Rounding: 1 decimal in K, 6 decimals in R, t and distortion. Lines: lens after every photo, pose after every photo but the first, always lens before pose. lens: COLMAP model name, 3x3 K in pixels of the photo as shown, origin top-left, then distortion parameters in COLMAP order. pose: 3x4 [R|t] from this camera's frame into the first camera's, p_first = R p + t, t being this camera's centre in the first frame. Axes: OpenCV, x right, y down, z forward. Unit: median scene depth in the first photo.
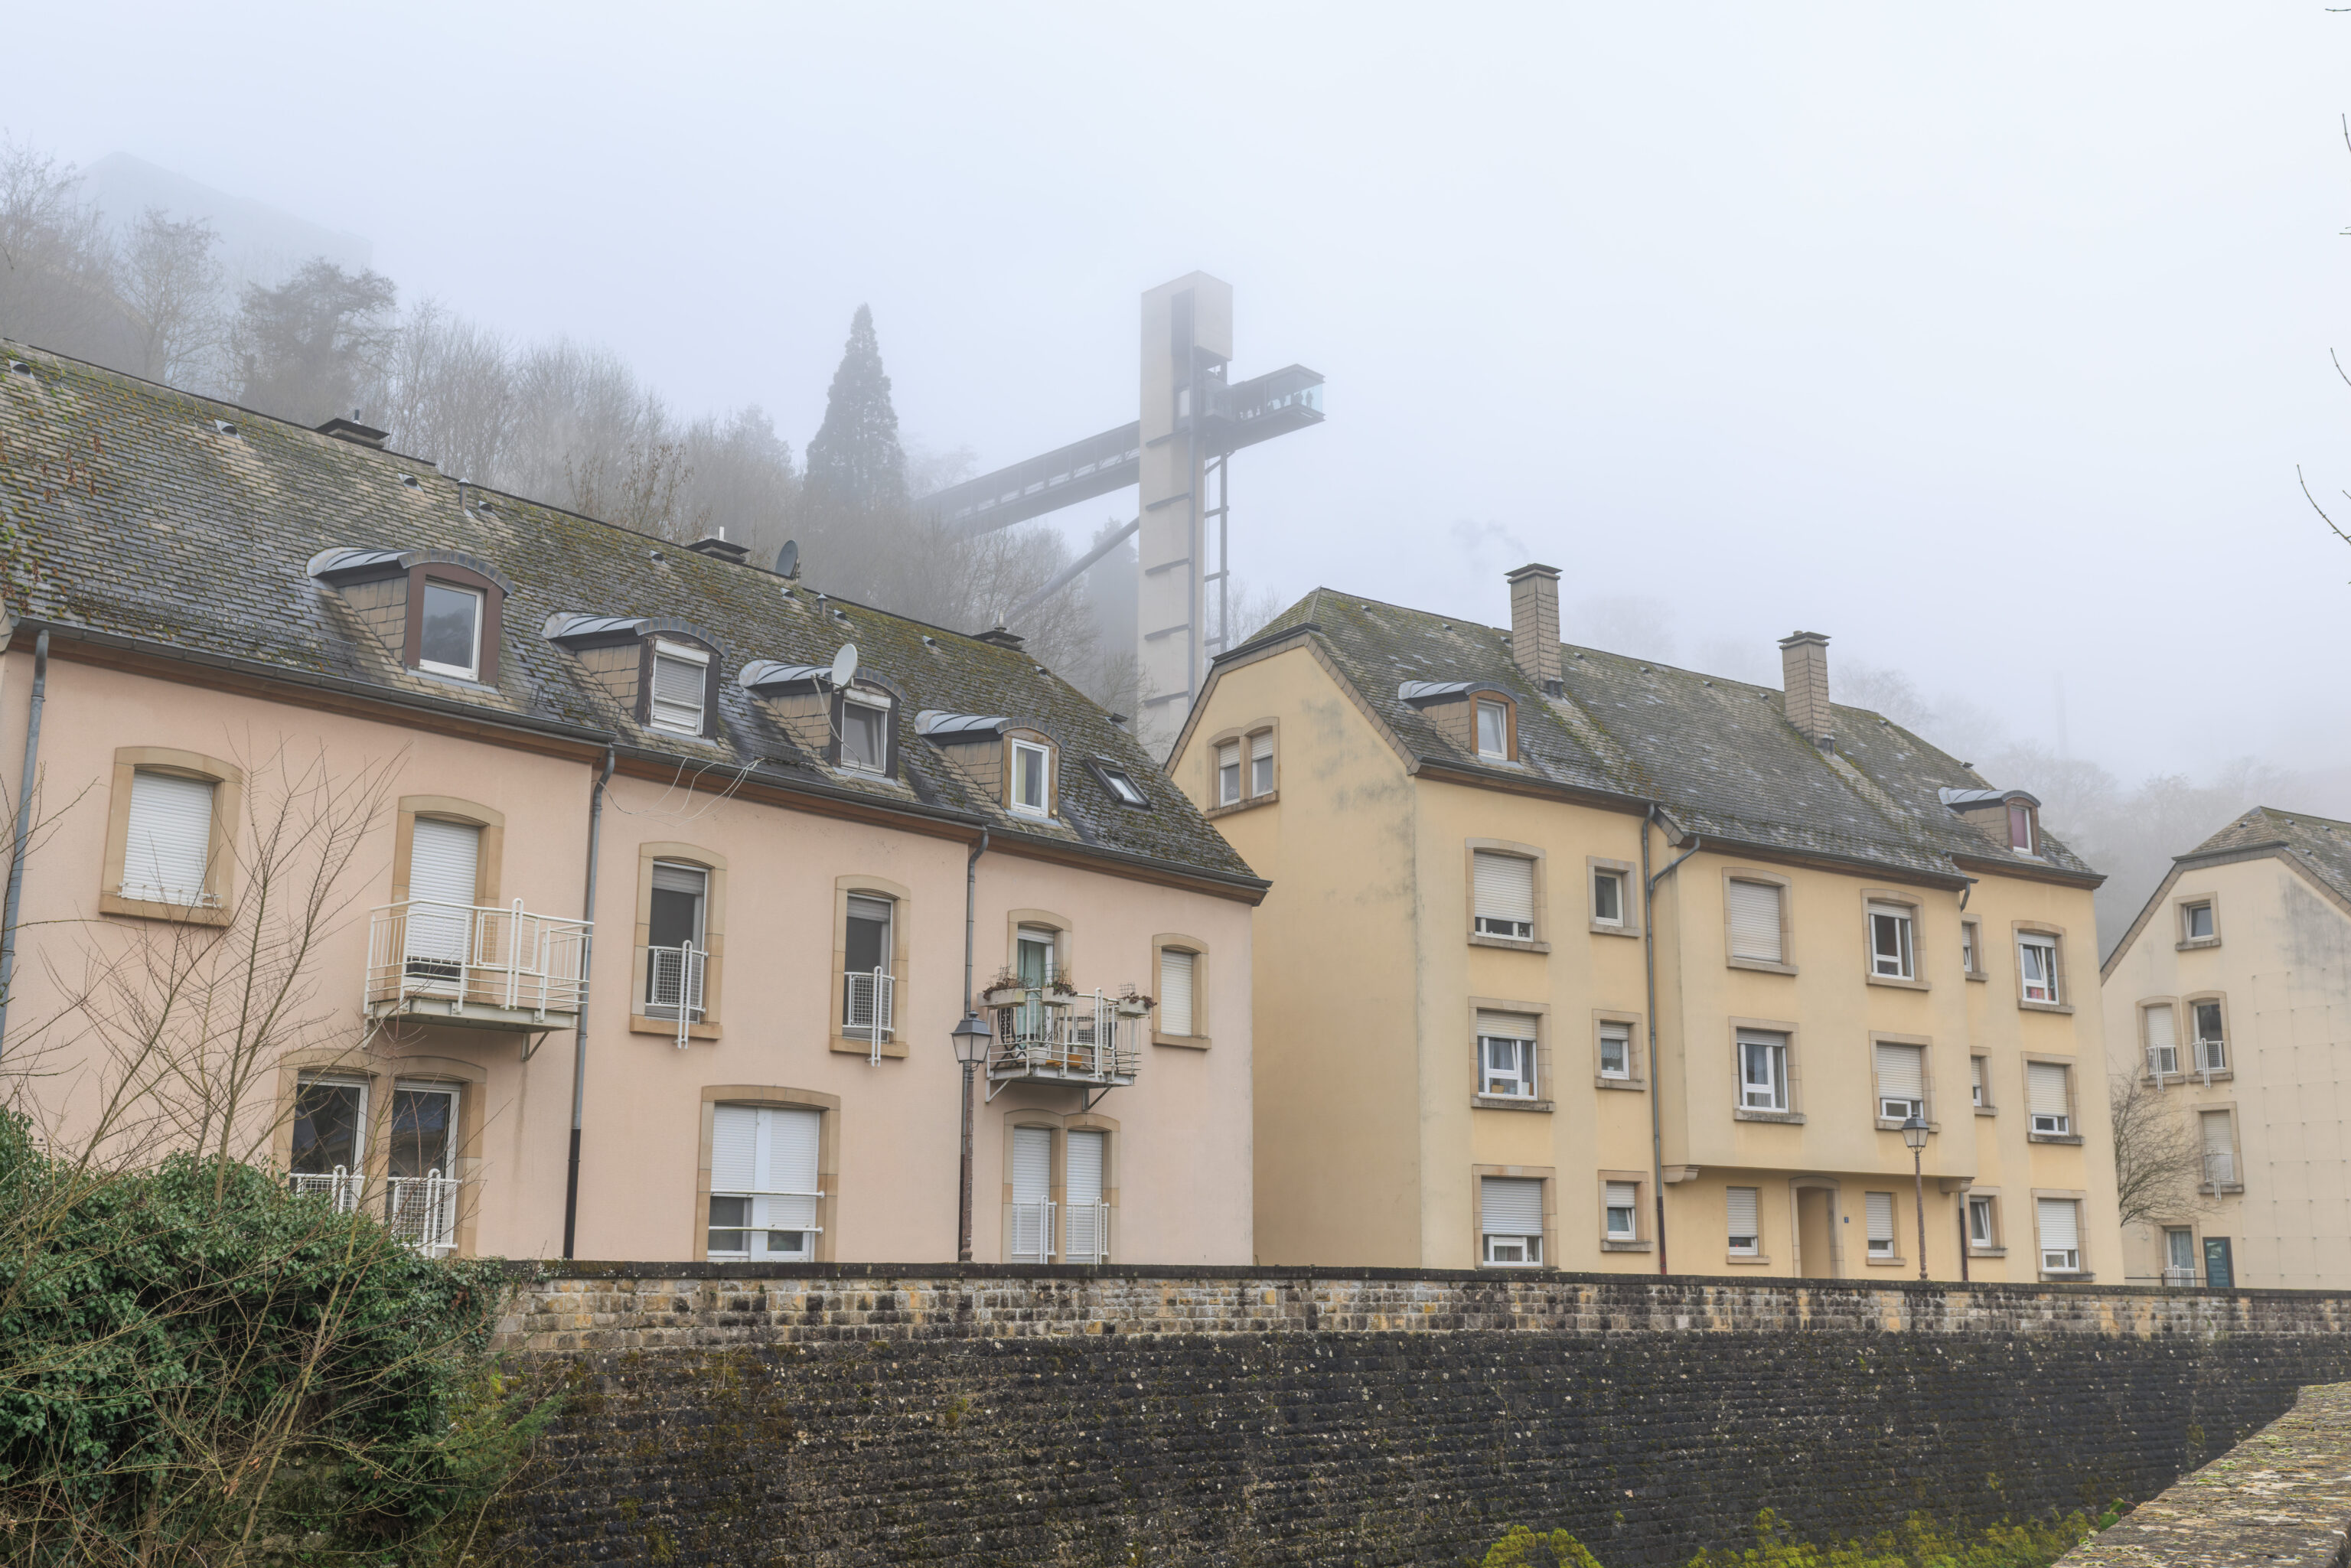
lens RADIAL K [[2275.2, 0, 1175.5], [0, 2275.2, 784.0], [0, 0, 1]] dist [0.014110, -0.000673]
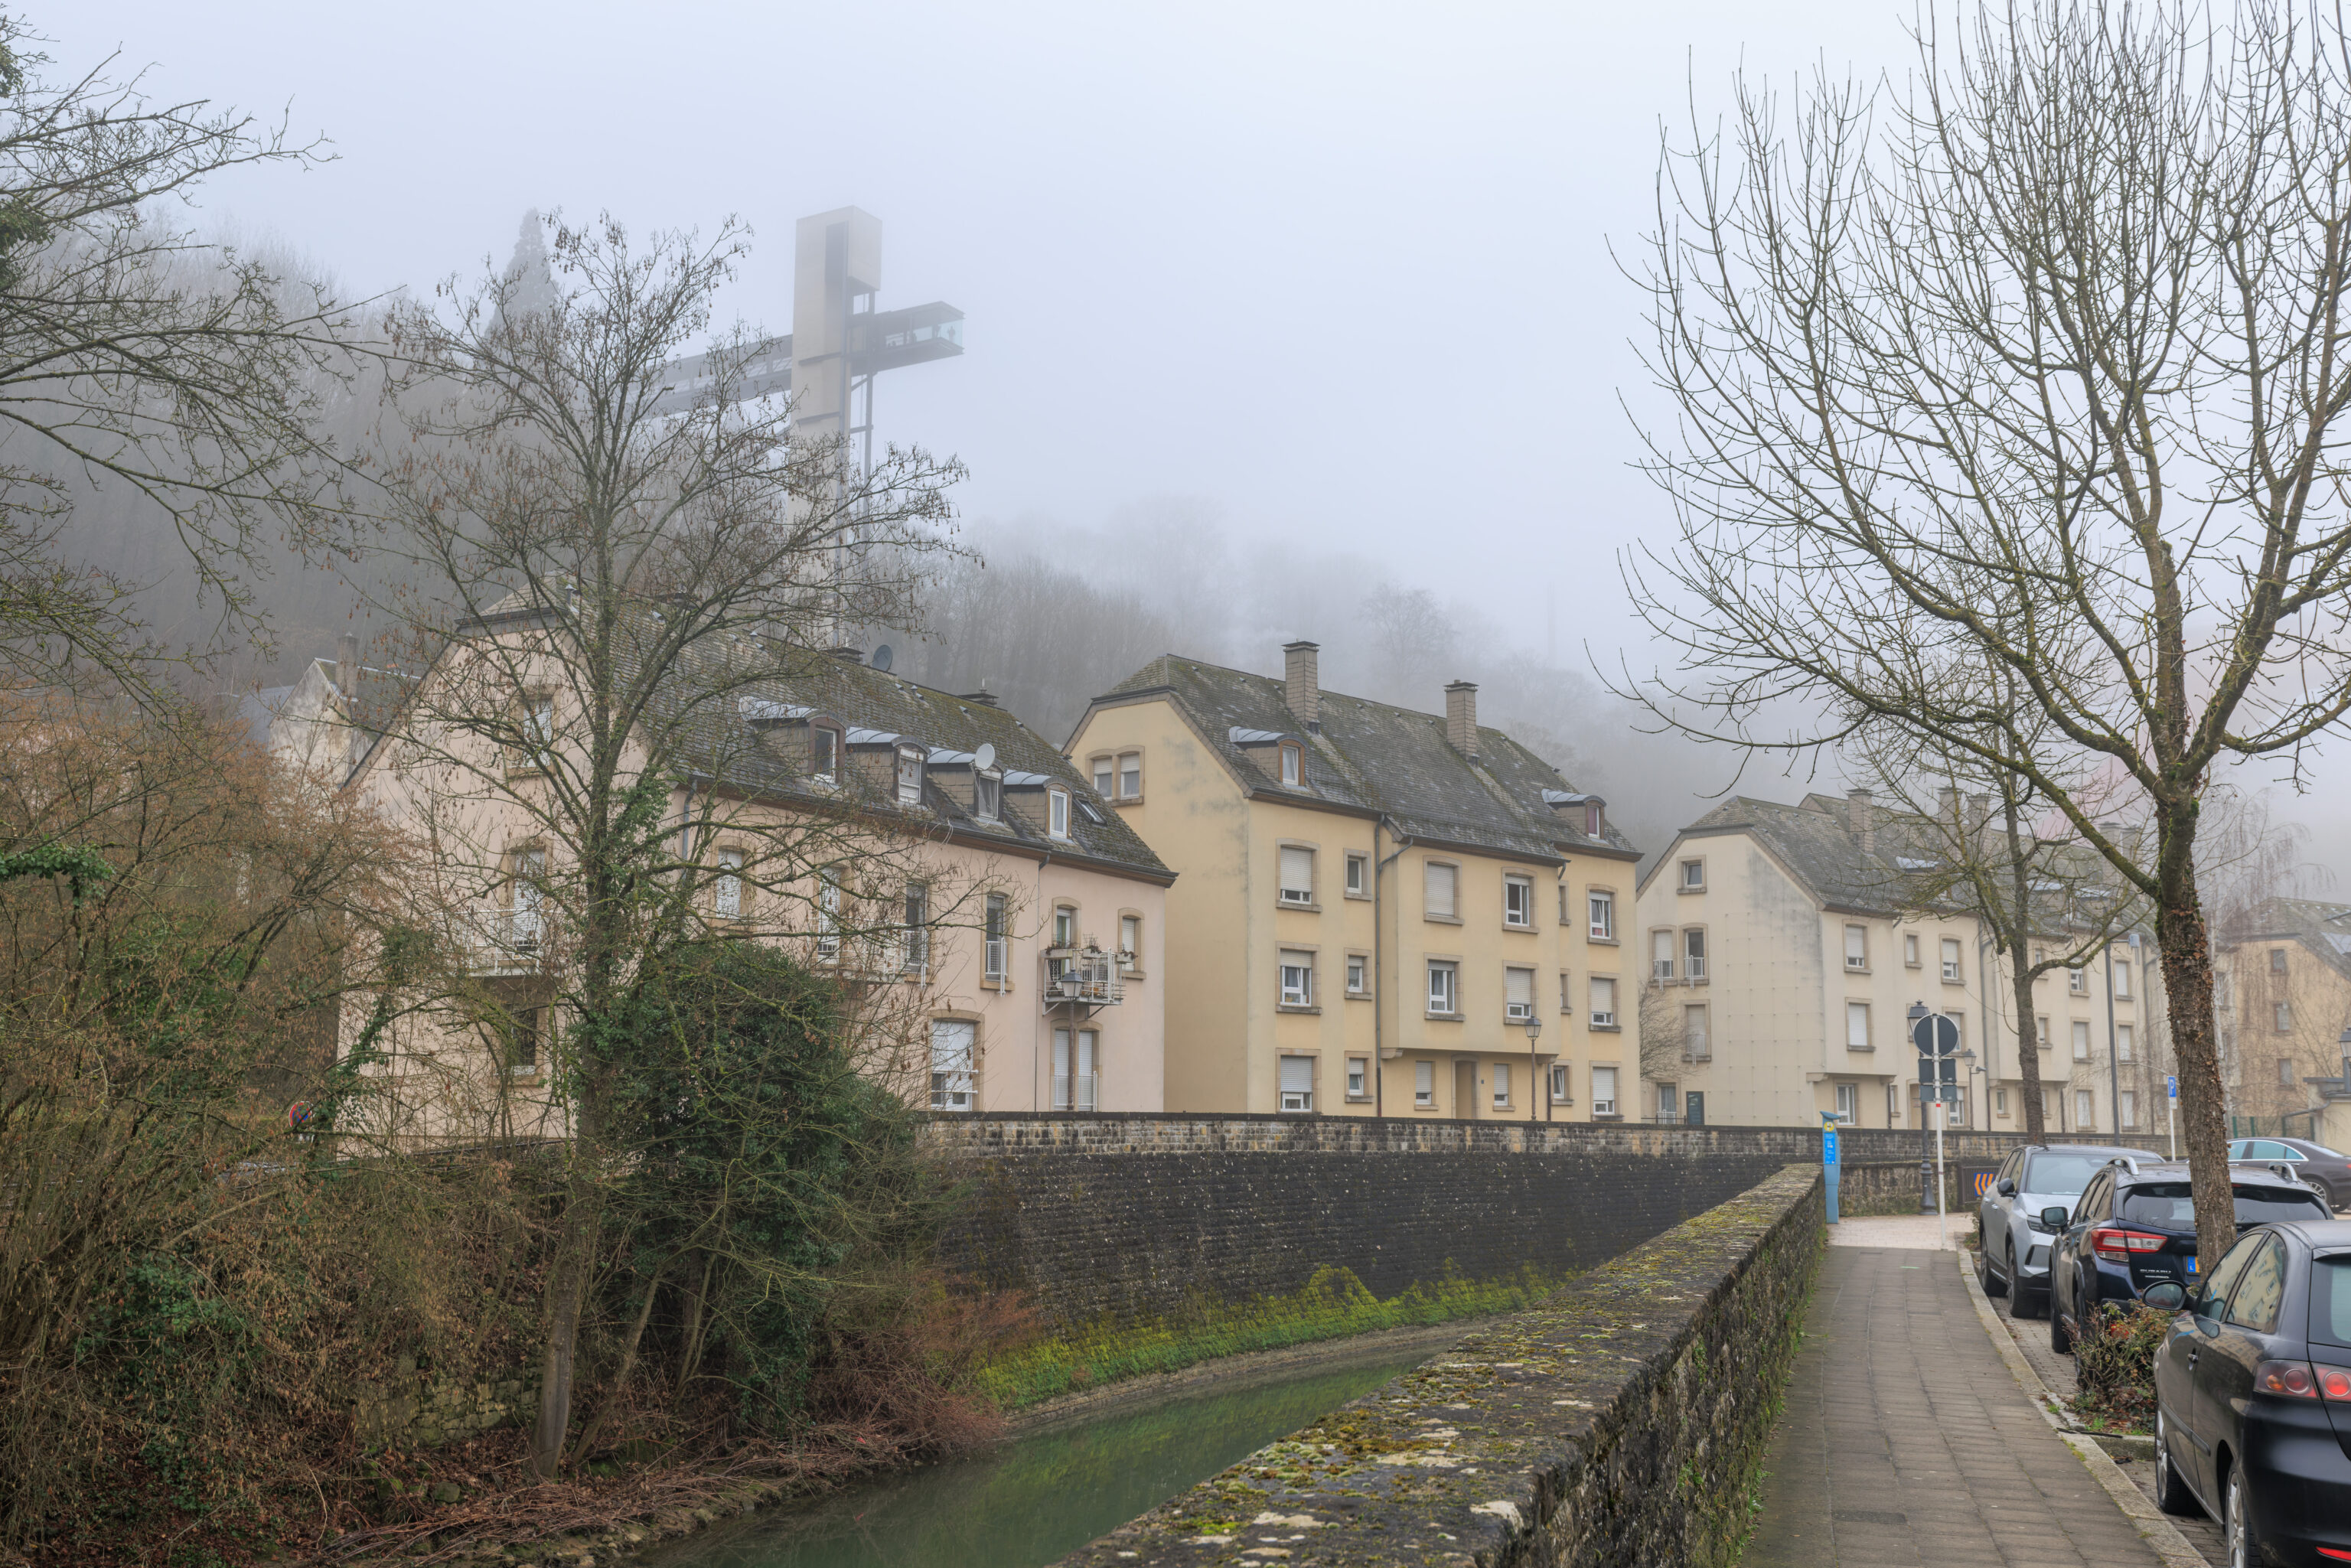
lens RADIAL K [[2275.2, 0, 1175.5], [0, 2275.2, 784.0], [0, 0, 1]] dist [0.014110, -0.000673]
pose [[0.975493, 0.033686, 0.217437, -0.262159], [-0.048752, 0.996739, 0.064298, -0.103426], [-0.214562, -0.073322, 0.973954, -0.463274]]
